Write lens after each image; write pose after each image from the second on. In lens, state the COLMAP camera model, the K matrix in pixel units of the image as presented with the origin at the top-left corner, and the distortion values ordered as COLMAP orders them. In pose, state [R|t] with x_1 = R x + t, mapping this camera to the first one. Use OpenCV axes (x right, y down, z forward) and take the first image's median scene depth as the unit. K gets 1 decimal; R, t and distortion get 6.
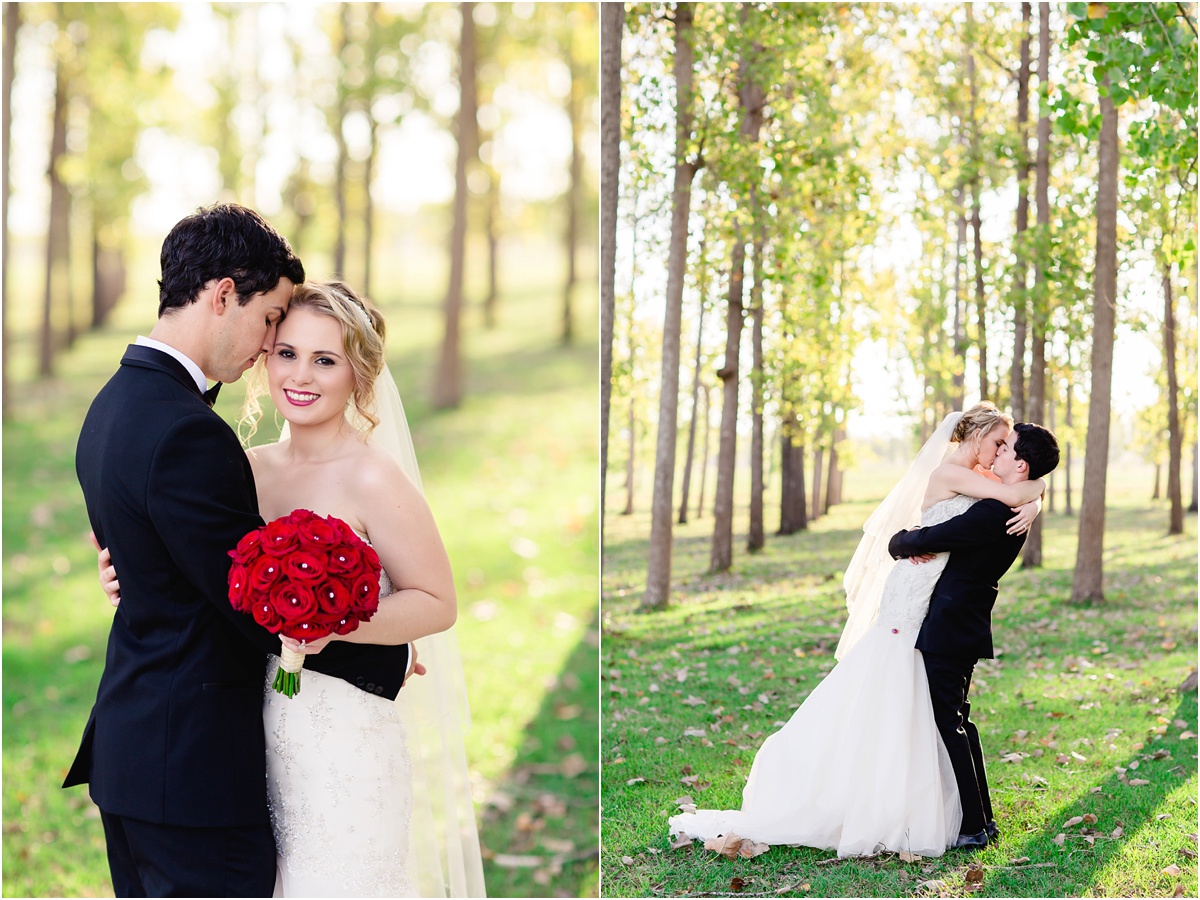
lens RADIAL K [[3174.4, 0, 605.6], [0, 3174.4, 448.5], [0, 0, 1]] dist [-0.097995, 0.000000]
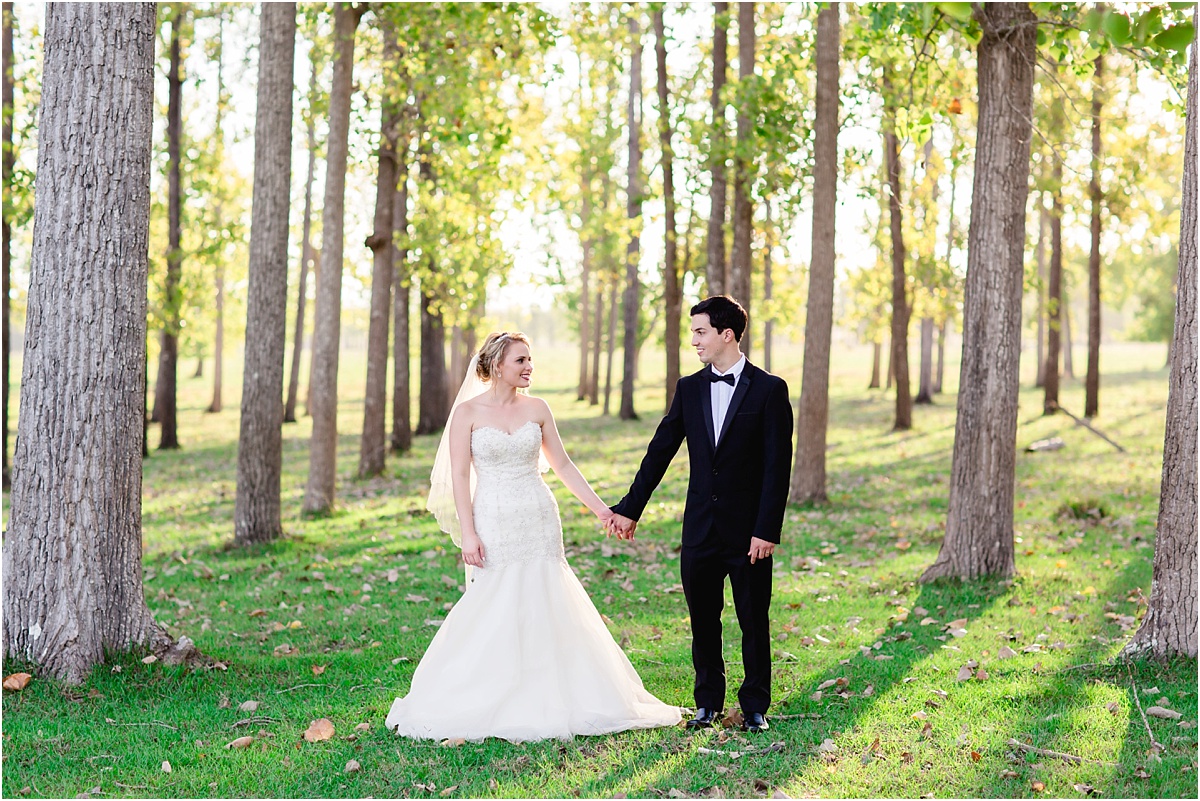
lens RADIAL K [[2948.5, 0, 548.3], [0, 2948.5, 370.5], [0, 0, 1]] dist [-0.027250, 0.000000]
pose [[0.998587, -0.005907, 0.052808, 0.035629], [0.005373, 0.999933, 0.010248, 0.002368], [-0.052865, -0.009949, 0.998552, 0.178281]]
